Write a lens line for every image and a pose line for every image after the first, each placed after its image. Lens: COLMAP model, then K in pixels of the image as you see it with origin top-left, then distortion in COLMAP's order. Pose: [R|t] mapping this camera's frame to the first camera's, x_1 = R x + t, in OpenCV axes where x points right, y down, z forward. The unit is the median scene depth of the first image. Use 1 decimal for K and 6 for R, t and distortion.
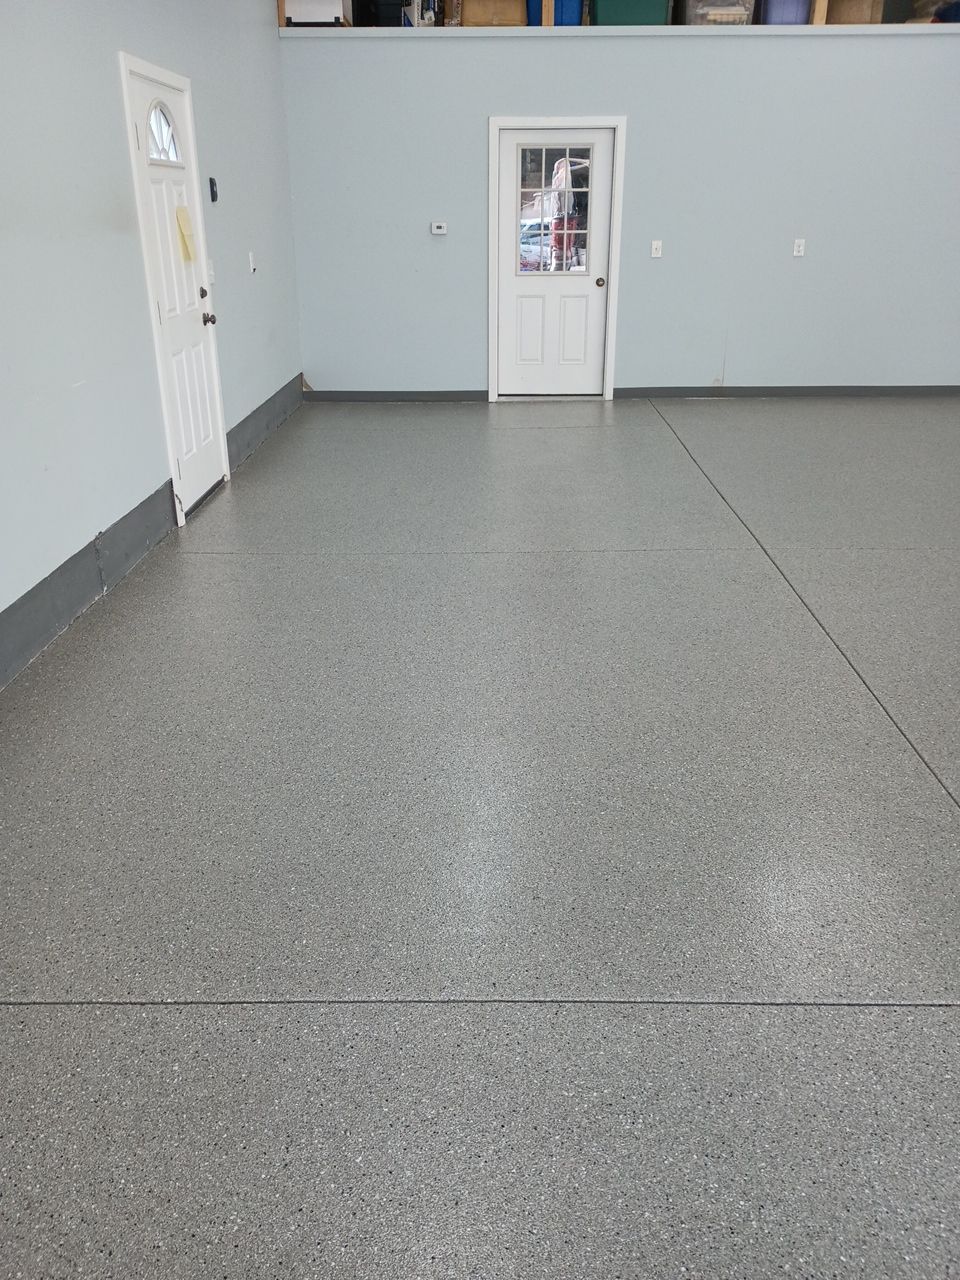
lens RADIAL K [[1044.0, 0, 480.0], [0, 1044.0, 640.0], [0, 0, 1]] dist [0.076070, -0.074468]
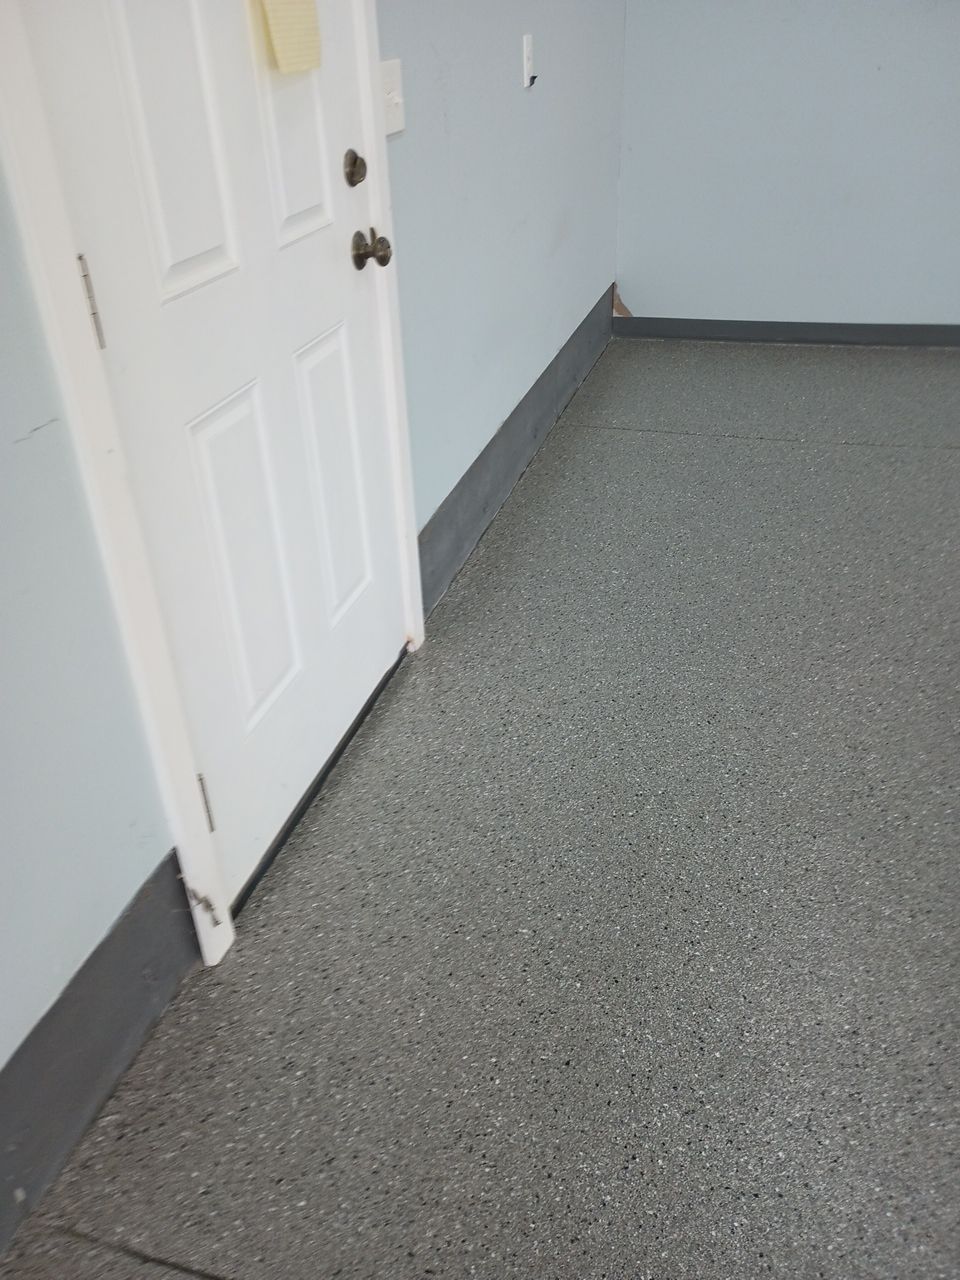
lens RADIAL K [[1044.0, 0, 480.0], [0, 1044.0, 640.0], [0, 0, 1]] dist [0.076070, -0.074468]
pose [[0.964040, 0.101235, -0.245719, -0.123679], [-0.060450, 0.983898, 0.168199, -0.233394], [0.258790, -0.147297, 0.954637, 0.648986]]
